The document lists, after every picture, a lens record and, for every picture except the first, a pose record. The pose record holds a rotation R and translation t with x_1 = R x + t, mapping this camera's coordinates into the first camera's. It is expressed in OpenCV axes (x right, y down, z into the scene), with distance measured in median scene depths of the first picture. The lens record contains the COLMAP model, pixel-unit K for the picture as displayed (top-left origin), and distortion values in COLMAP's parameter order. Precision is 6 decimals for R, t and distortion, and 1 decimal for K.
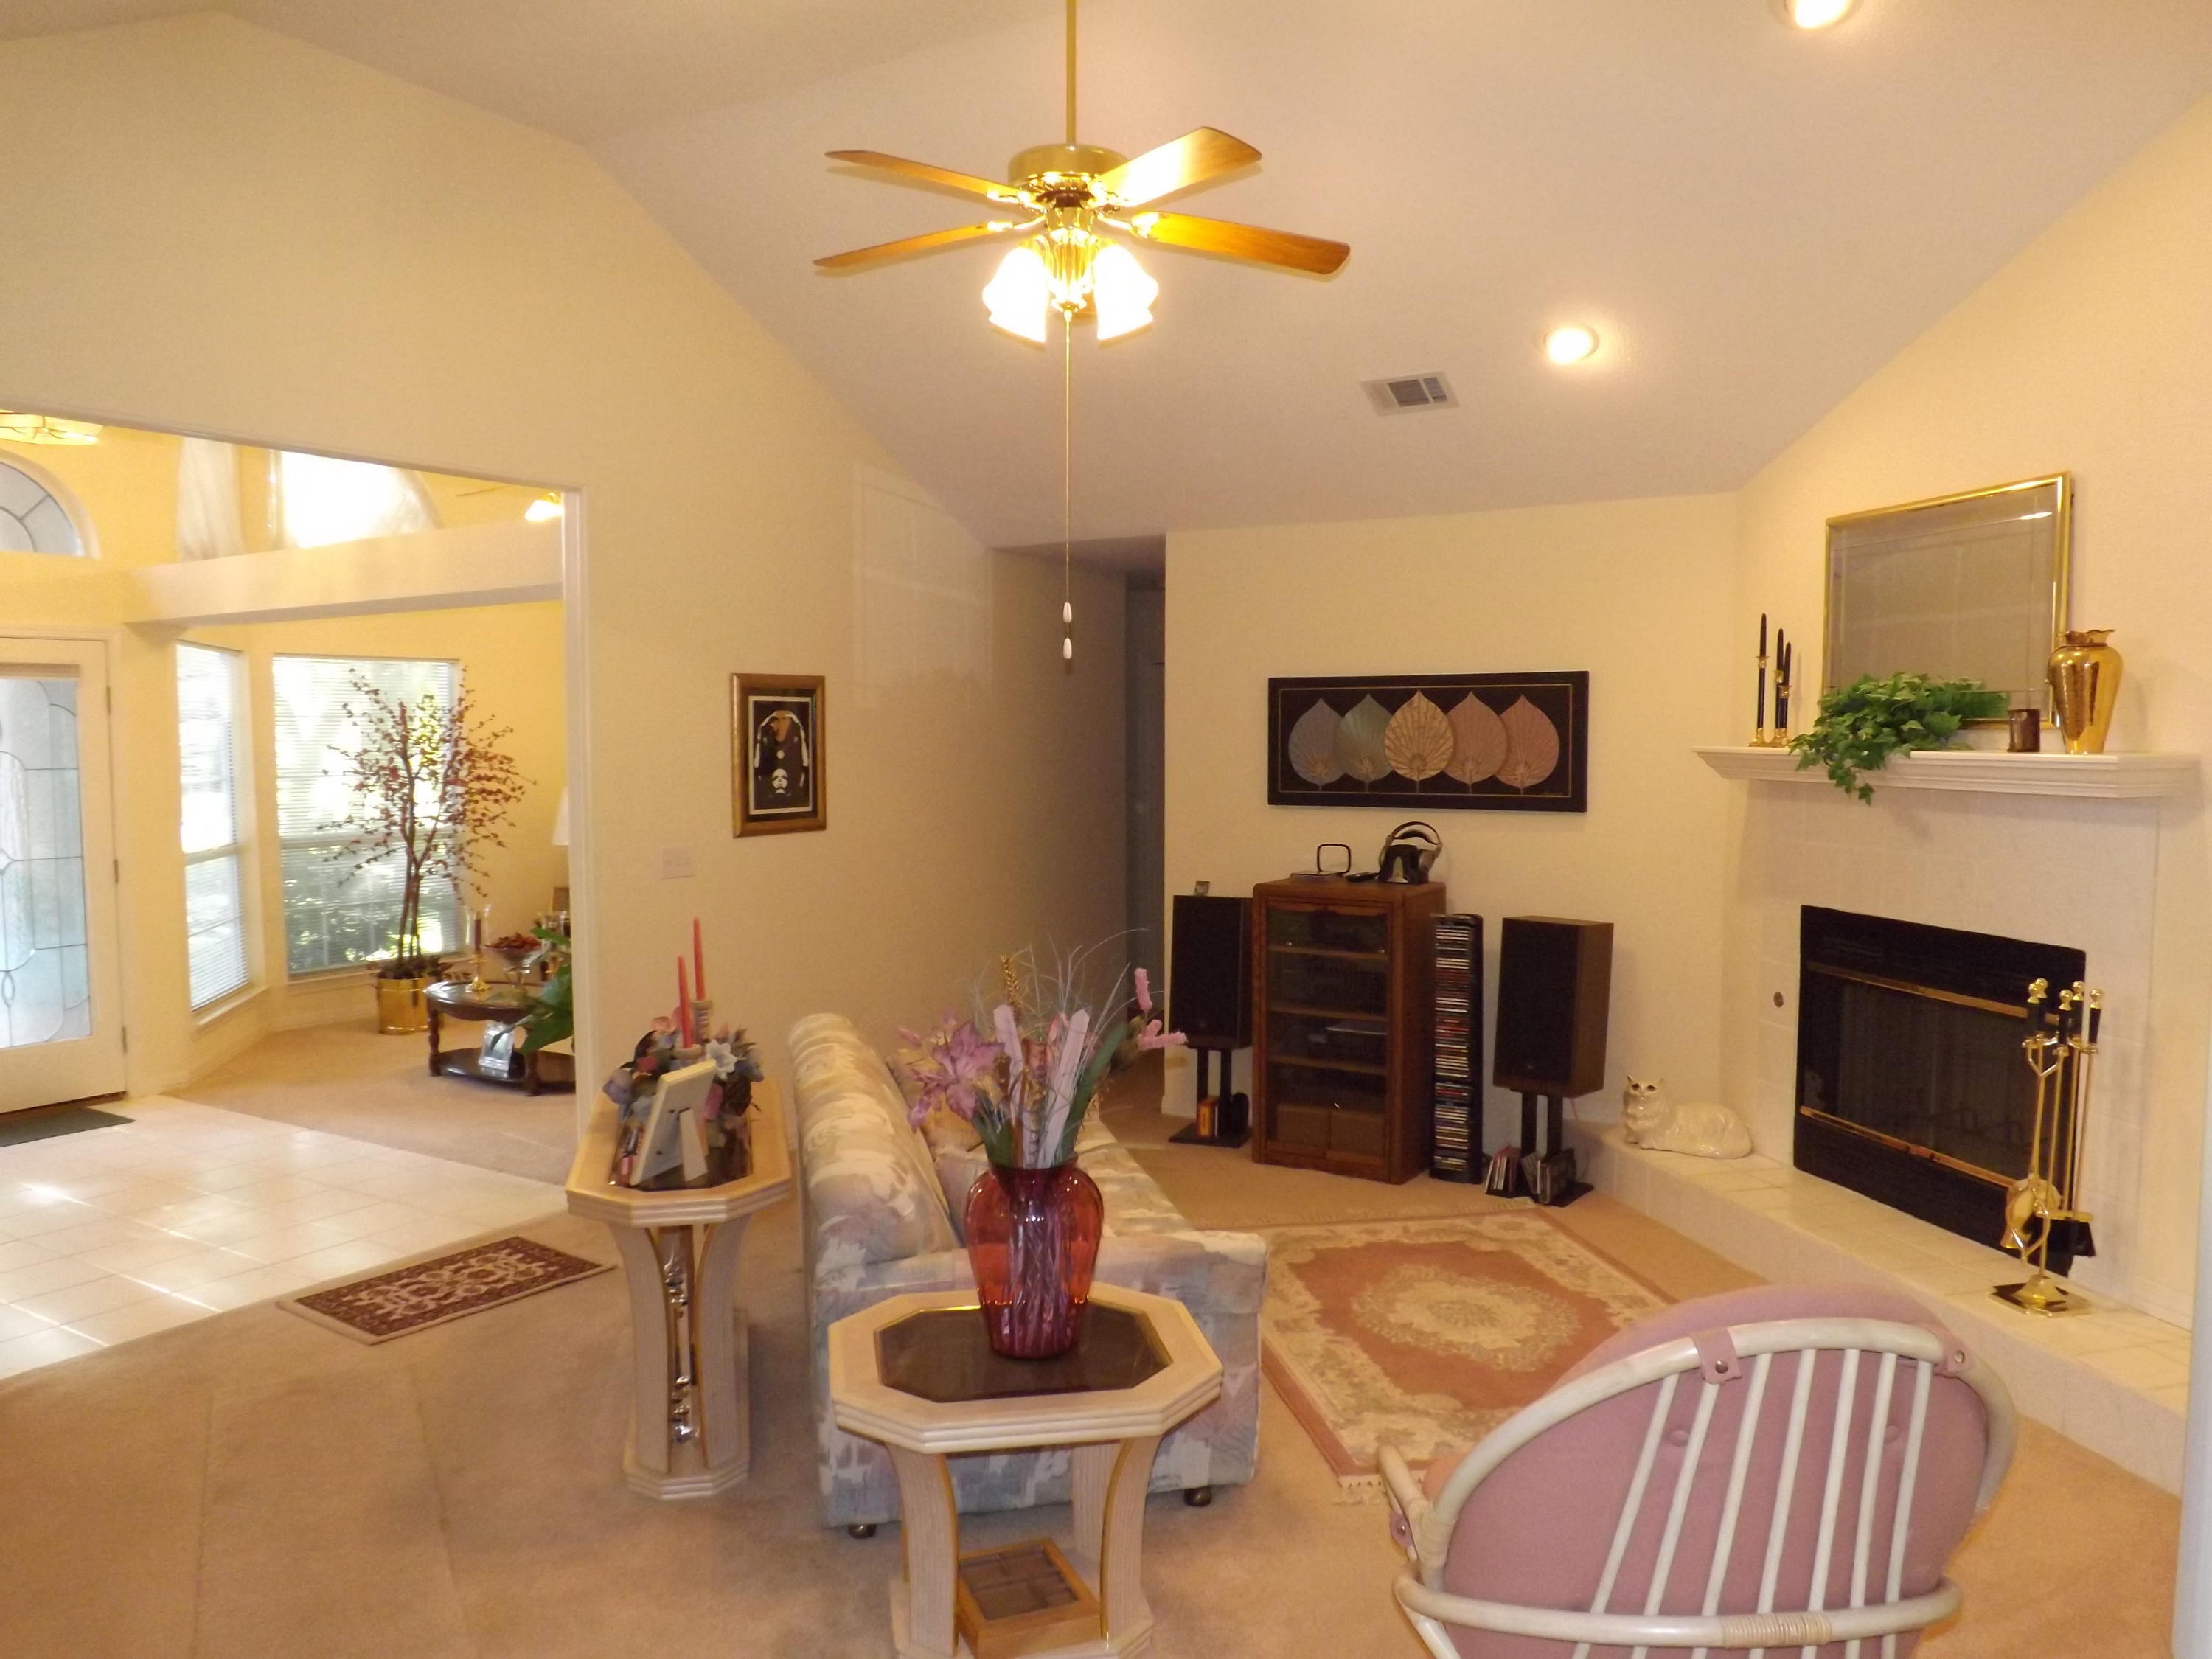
lens RADIAL K [[1607.3, 0, 1105.6], [0, 1607.3, 843.4], [0, 0, 1]] dist [-0.062590, 0.014231]
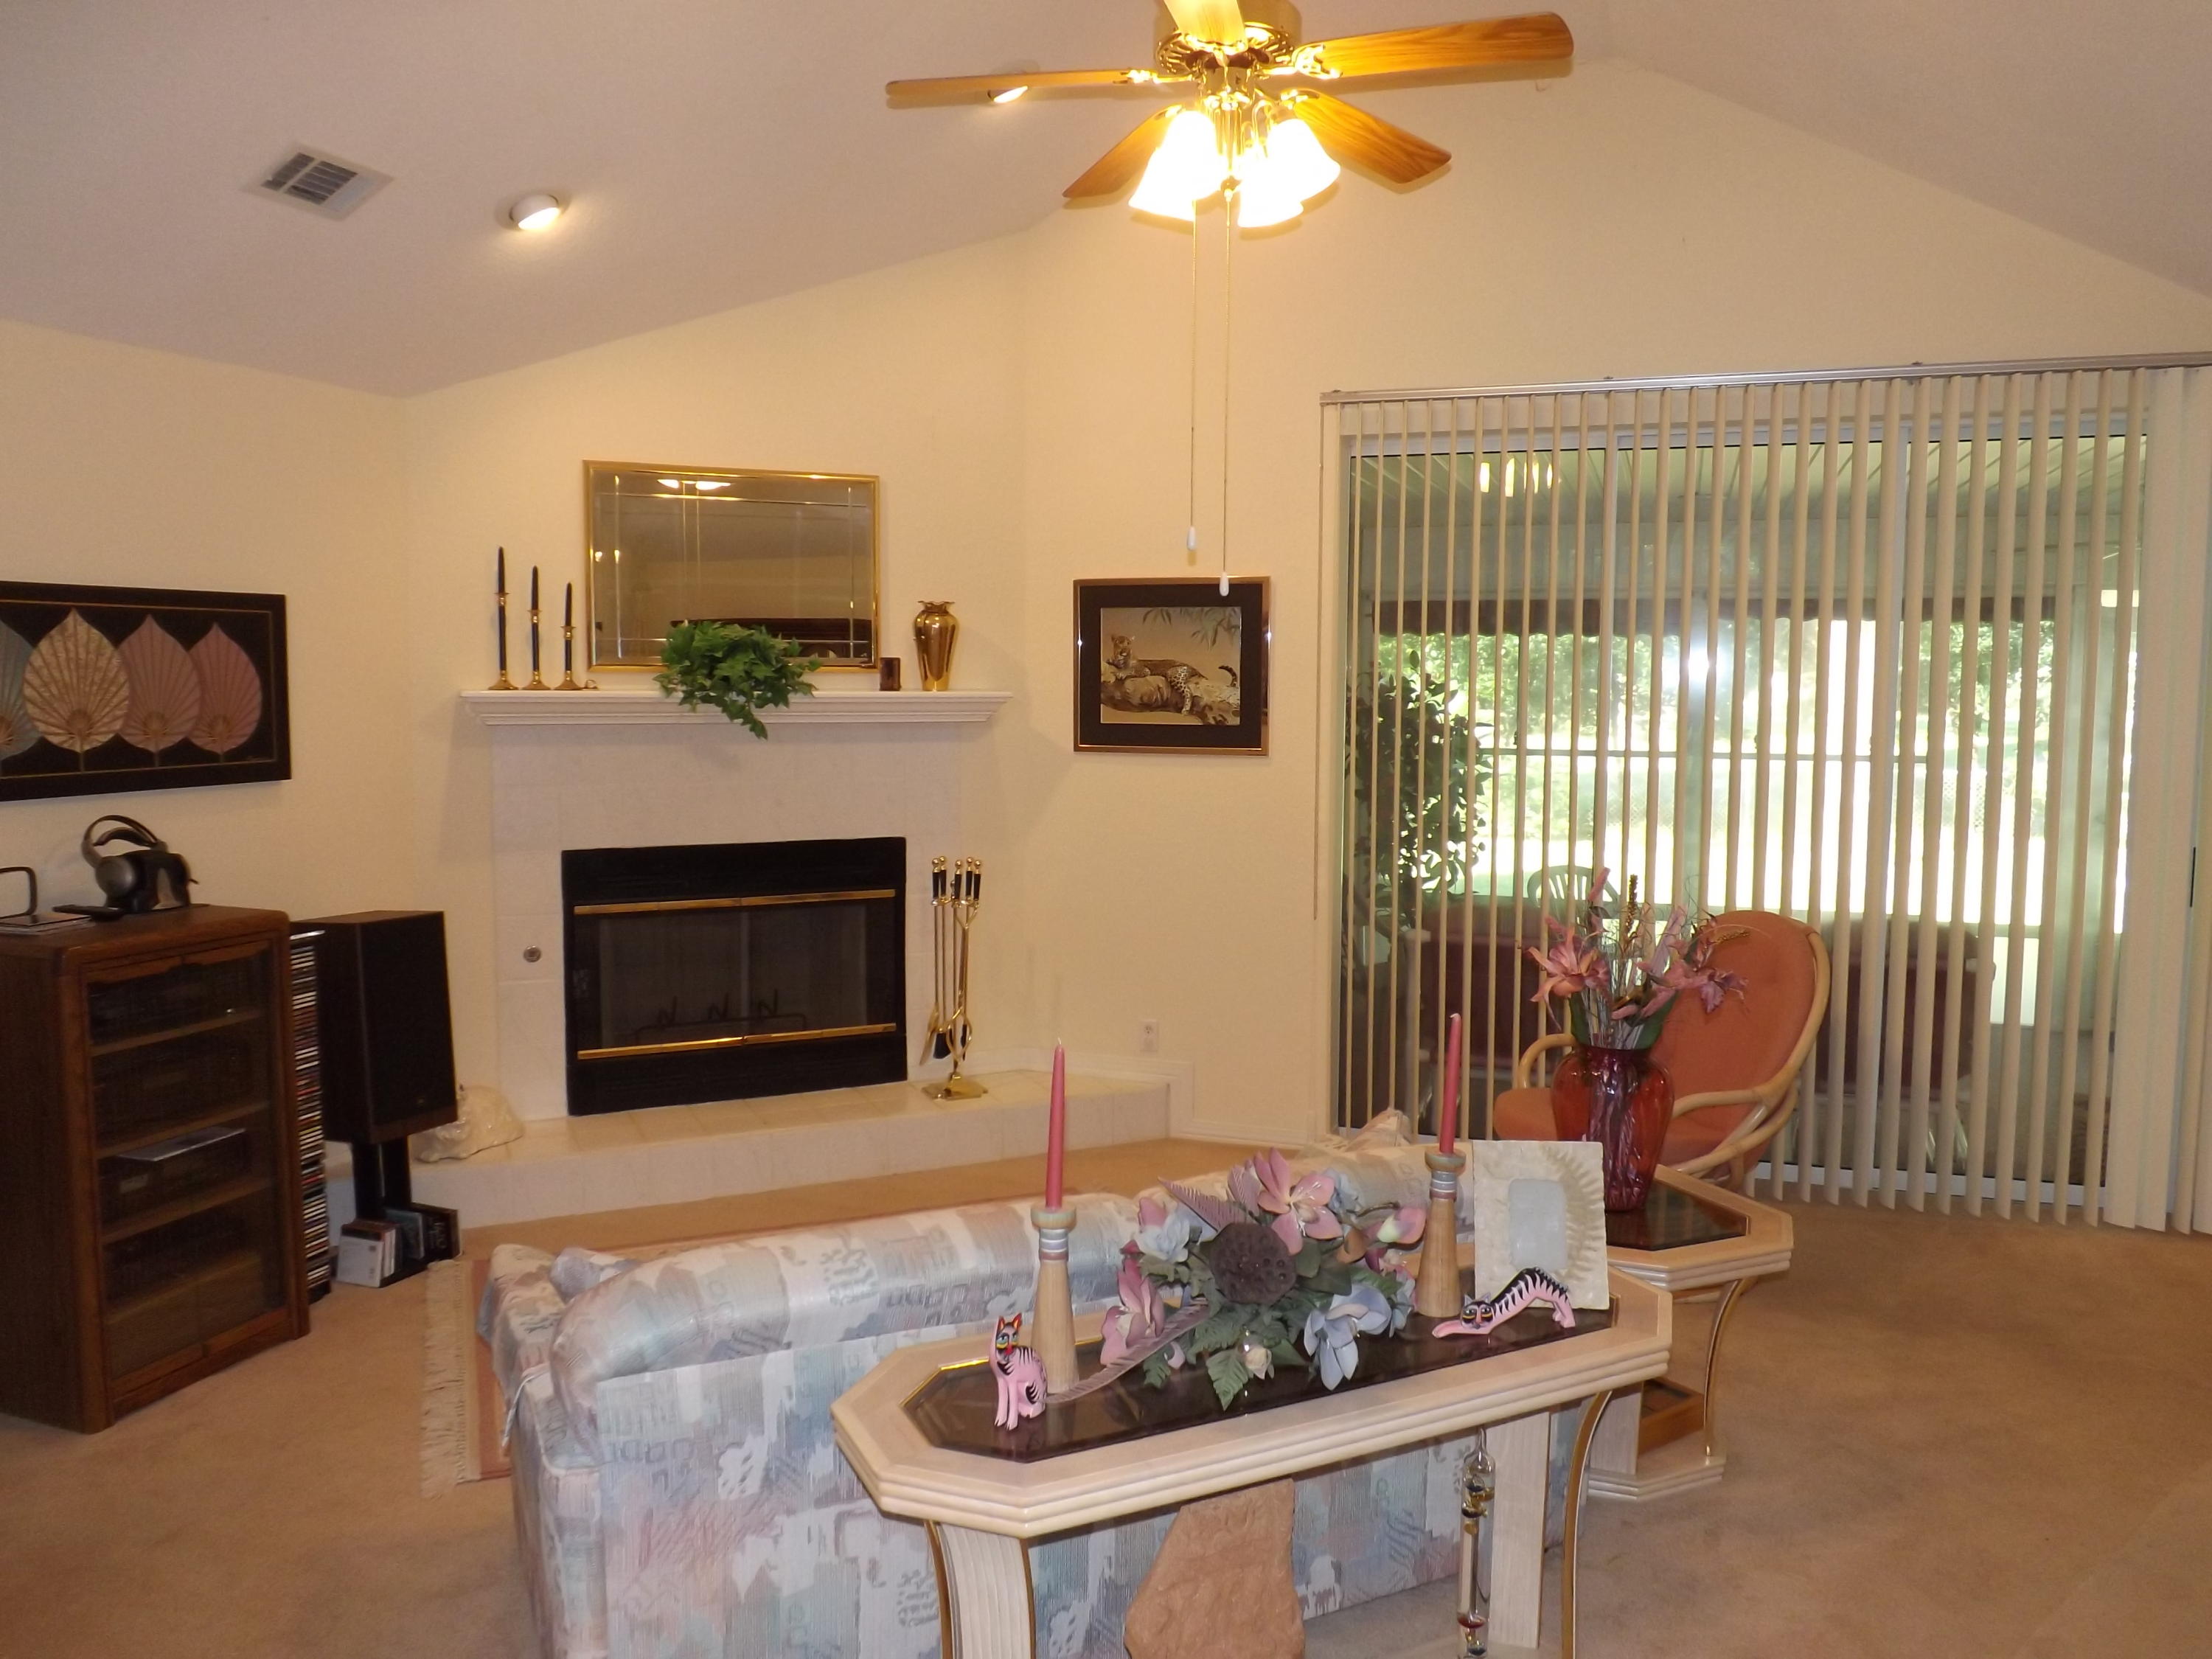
lens RADIAL K [[1607.3, 0, 1110.6], [0, 1607.3, 819.8], [0, 0, 1]] dist [-0.062590, 0.014231]
pose [[-0.229413, -0.086079, 0.969515, -0.524859], [0.062670, 0.992709, 0.102967, -0.053378], [-0.971309, 0.084381, -0.222346, 0.783176]]
